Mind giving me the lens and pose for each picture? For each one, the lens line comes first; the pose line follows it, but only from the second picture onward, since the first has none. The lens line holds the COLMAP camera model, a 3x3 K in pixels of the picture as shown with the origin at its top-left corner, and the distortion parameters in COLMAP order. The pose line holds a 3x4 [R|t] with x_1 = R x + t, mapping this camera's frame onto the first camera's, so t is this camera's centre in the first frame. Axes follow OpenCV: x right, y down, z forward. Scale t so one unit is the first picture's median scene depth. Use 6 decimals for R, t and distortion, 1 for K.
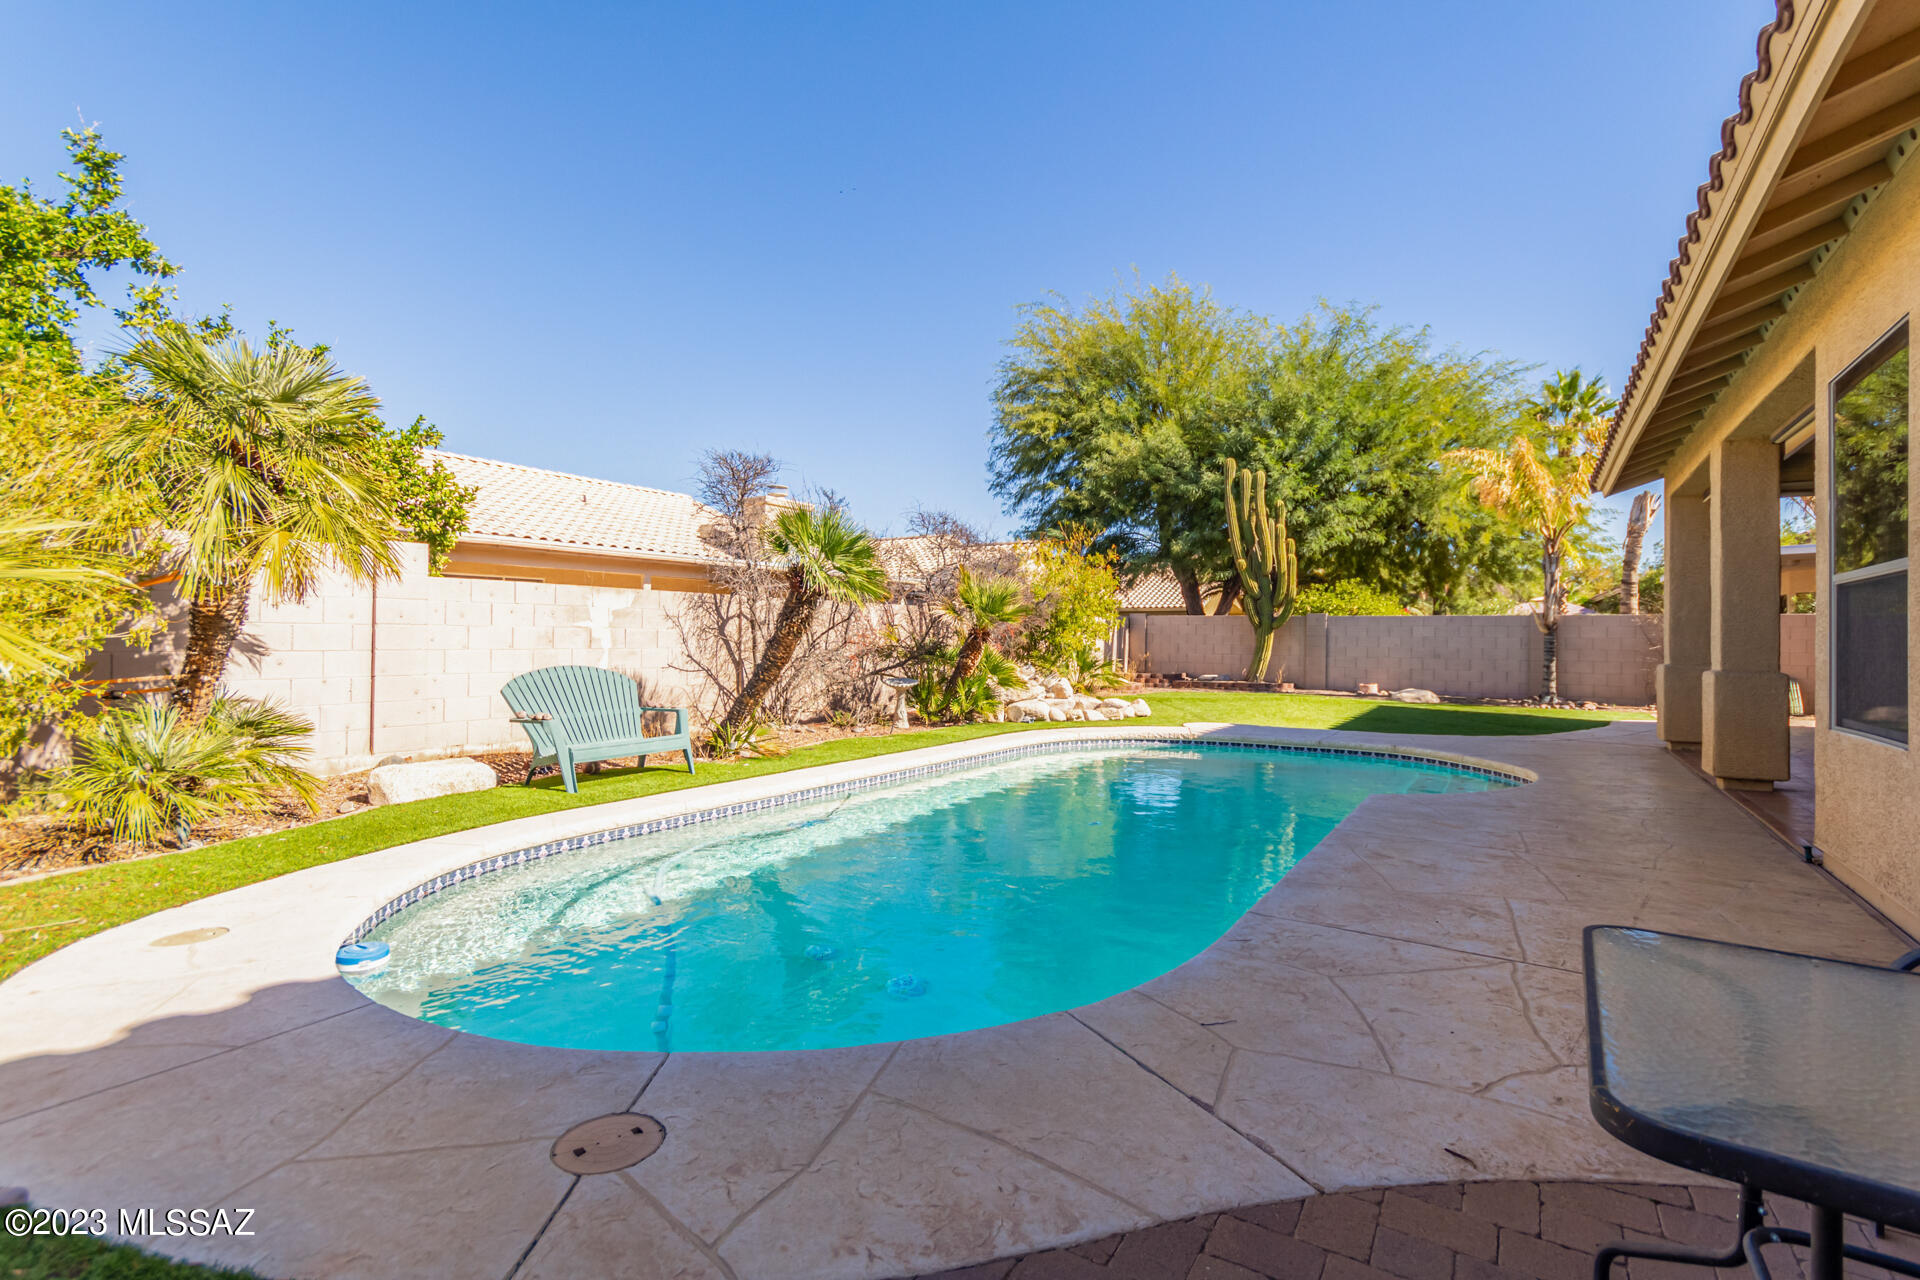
lens RADIAL K [[912.2, 0, 960.0], [0, 912.2, 640.0], [0, 0, 1]] dist [-0.000519, -0.000001]
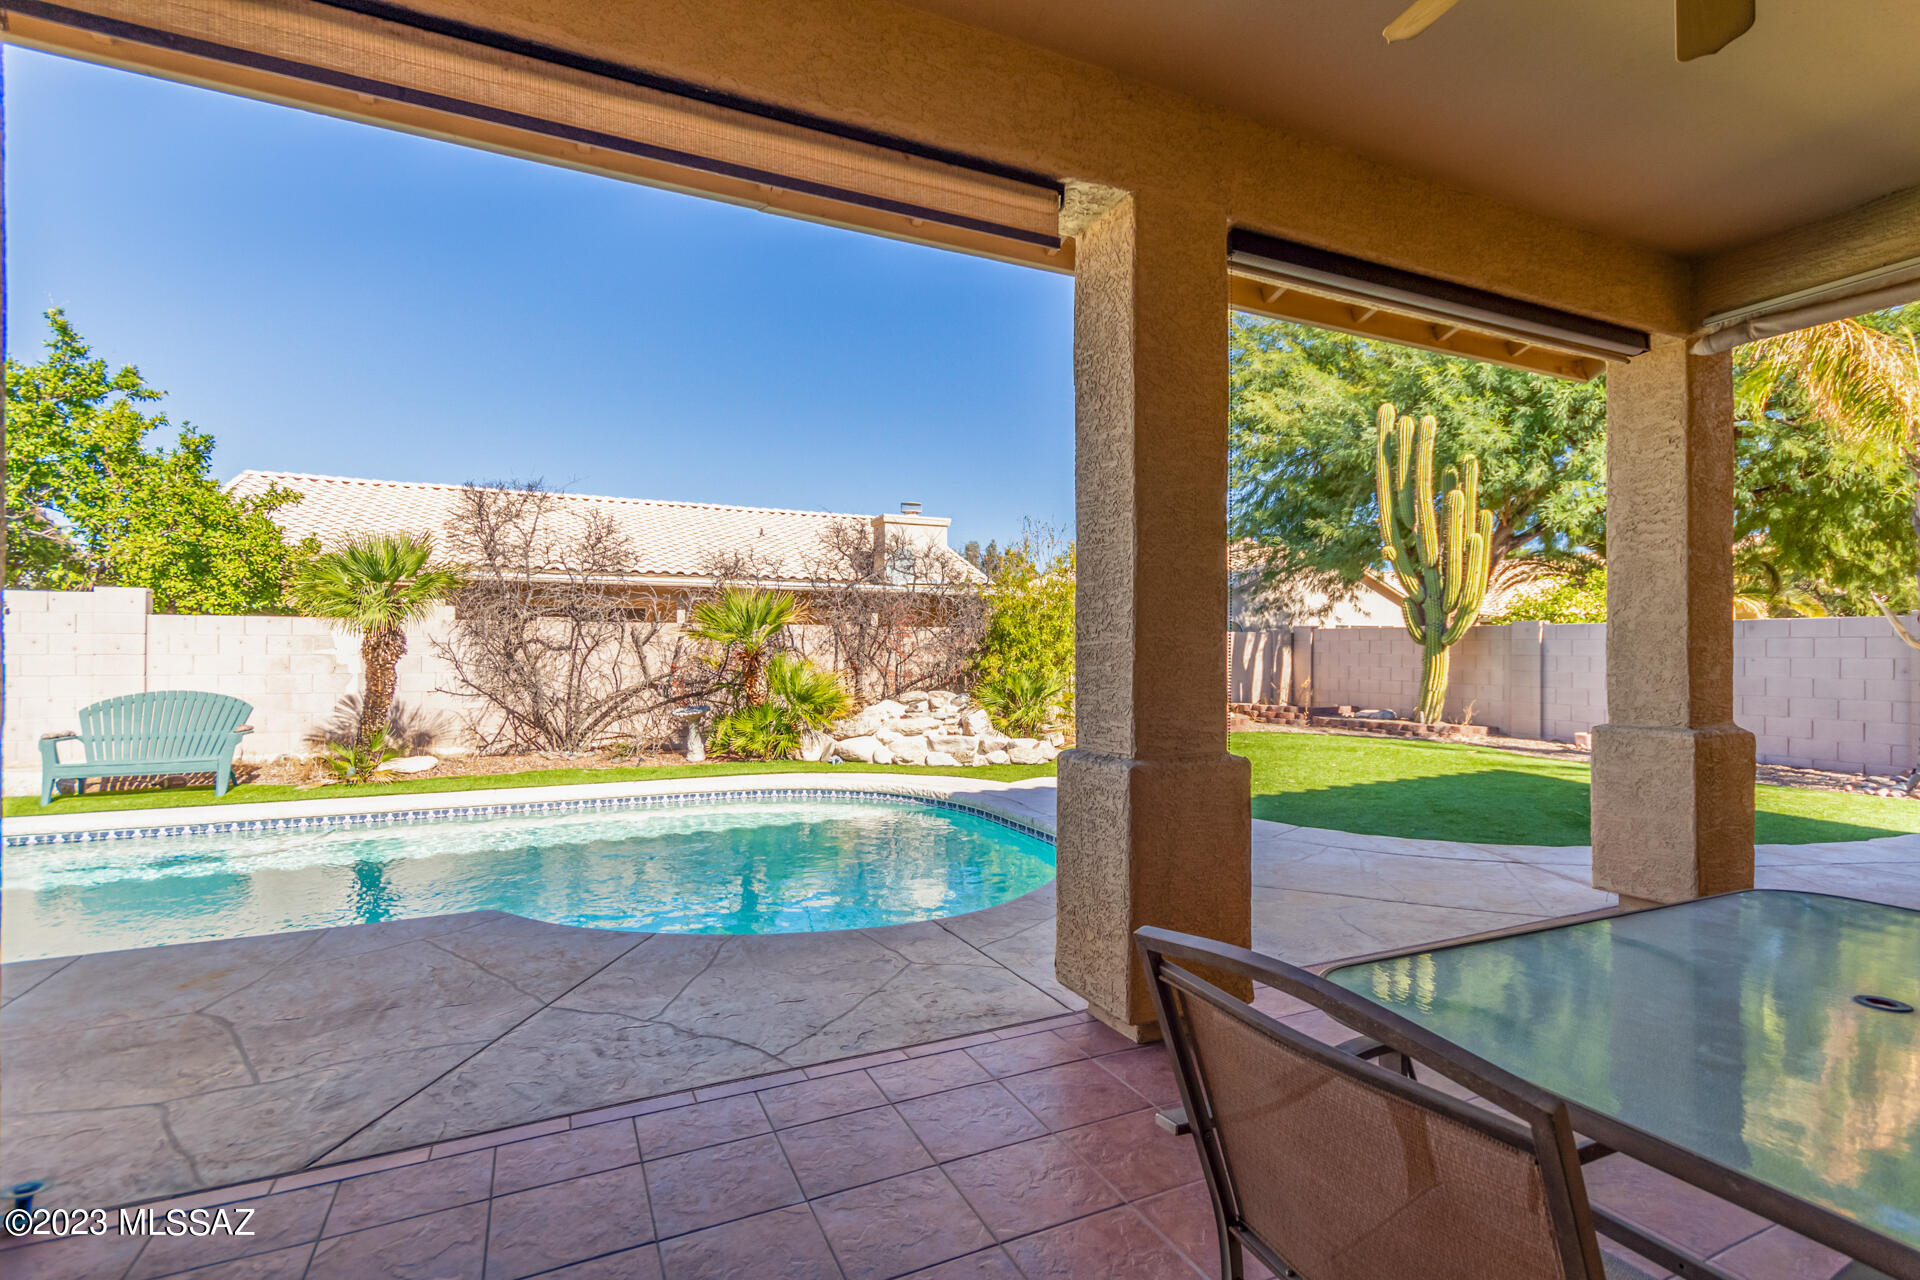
lens RADIAL K [[912.2, 0, 960.0], [0, 912.2, 640.0], [0, 0, 1]] dist [-0.000519, -0.000001]
pose [[0.839757, -0.010546, -0.542860, 0.407558], [0.002010, 0.999865, -0.016315, -0.005900], [0.542959, 0.012610, 0.839665, 0.232389]]
